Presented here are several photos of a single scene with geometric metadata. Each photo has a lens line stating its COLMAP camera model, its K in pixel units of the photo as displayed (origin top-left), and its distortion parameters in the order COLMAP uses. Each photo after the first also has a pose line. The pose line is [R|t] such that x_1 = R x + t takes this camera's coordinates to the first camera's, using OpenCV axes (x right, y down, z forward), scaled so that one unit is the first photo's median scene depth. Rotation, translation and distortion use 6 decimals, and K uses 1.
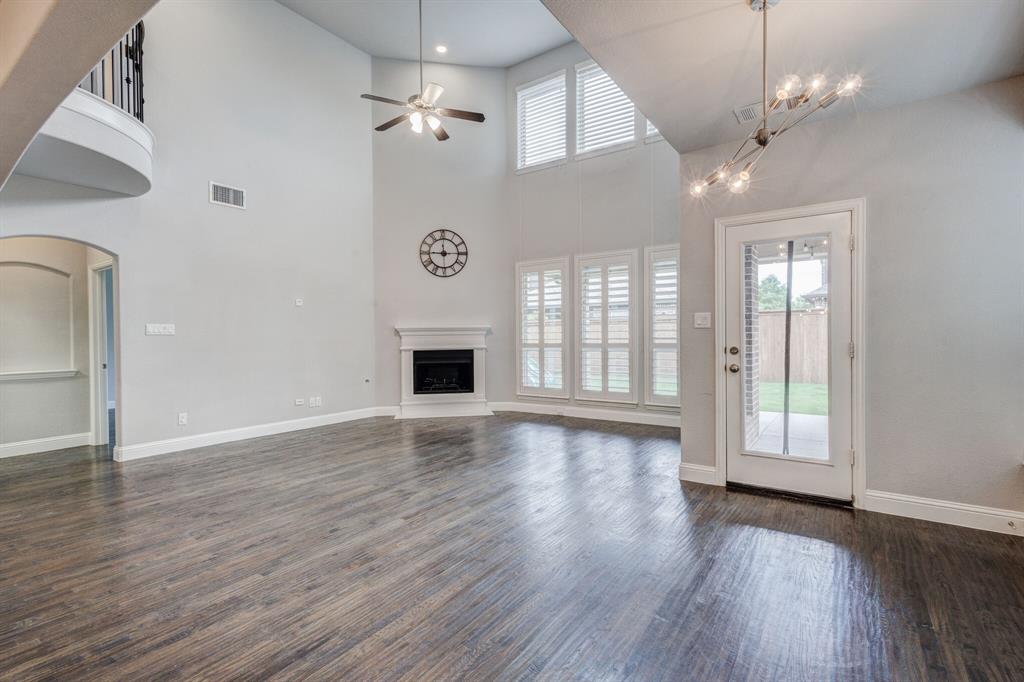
lens RADIAL K [[474.0, 0, 509.8], [0, 474.0, 339.6], [0, 0, 1]] dist [0.003743, -0.001362]
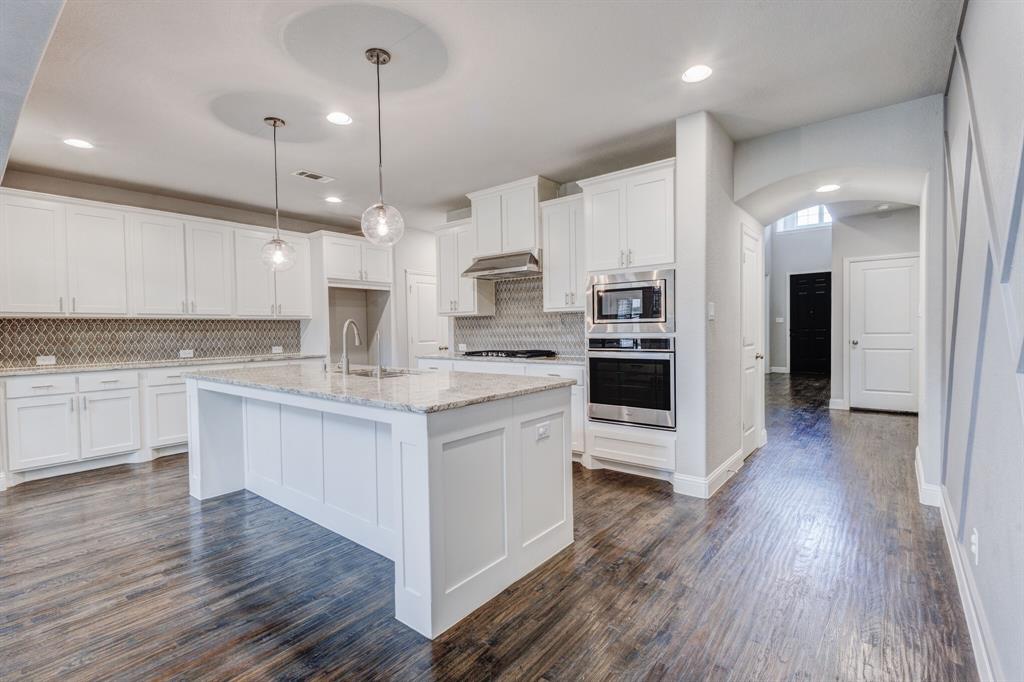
lens RADIAL K [[474.0, 0, 513.4], [0, 474.0, 343.2], [0, 0, 1]] dist [0.003743, -0.001362]
pose [[-0.996893, 0.026461, 0.074186, -0.519771], [0.029491, 0.998762, 0.040053, 0.003274], [-0.073034, 0.042117, -0.996440, 0.489858]]
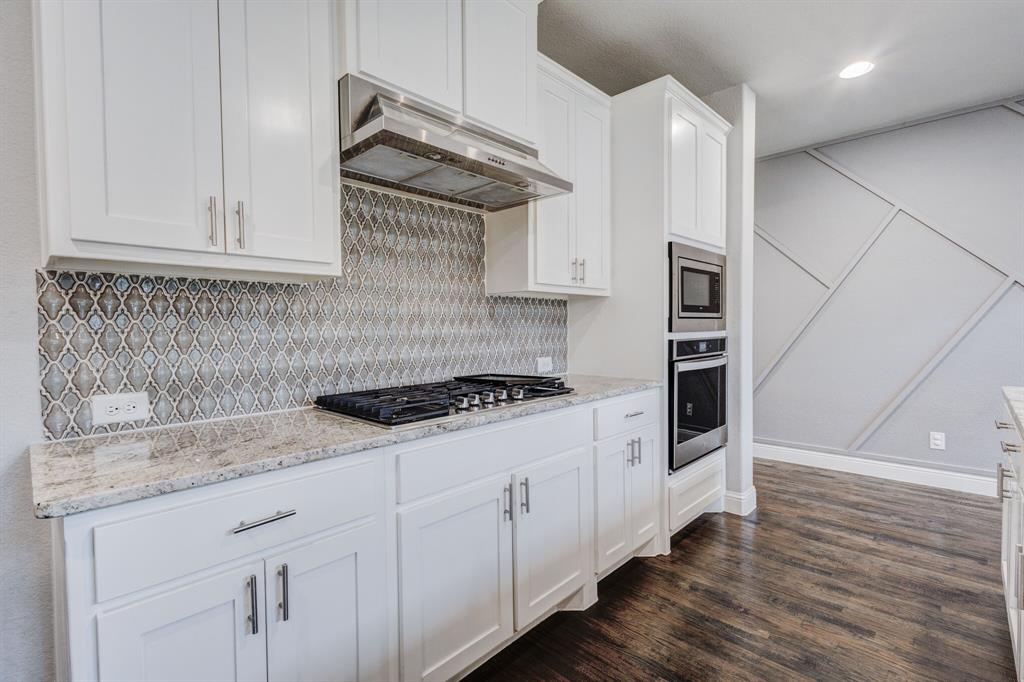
lens RADIAL K [[474.0, 0, 512.1], [0, 474.0, 339.1], [0, 0, 1]] dist [0.003743, -0.001362]
pose [[-0.147479, 0.040066, -0.988253, -0.224971], [0.004466, 0.999196, 0.039843, 0.006495], [0.989055, 0.001462, -0.147539, -0.107457]]
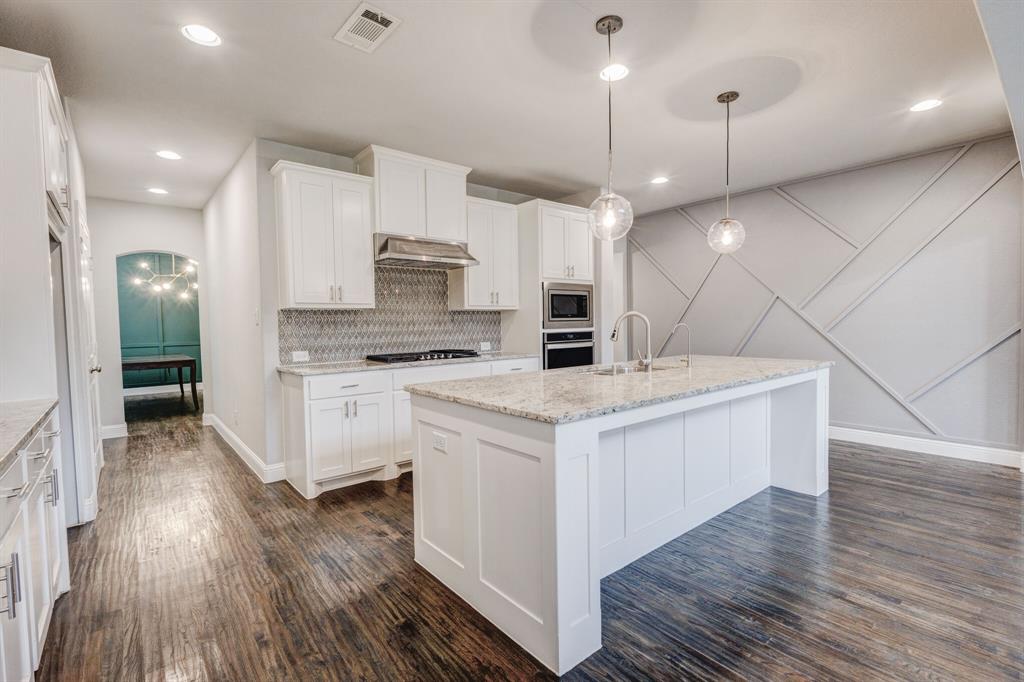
lens RADIAL K [[474.0, 0, 512.8], [0, 474.0, 340.5], [0, 0, 1]] dist [0.003743, -0.001362]
pose [[-0.259629, 0.053630, -0.964218, 0.057462], [0.011429, 0.998557, 0.052463, -0.002591], [0.965641, 0.002601, -0.259867, 0.077044]]
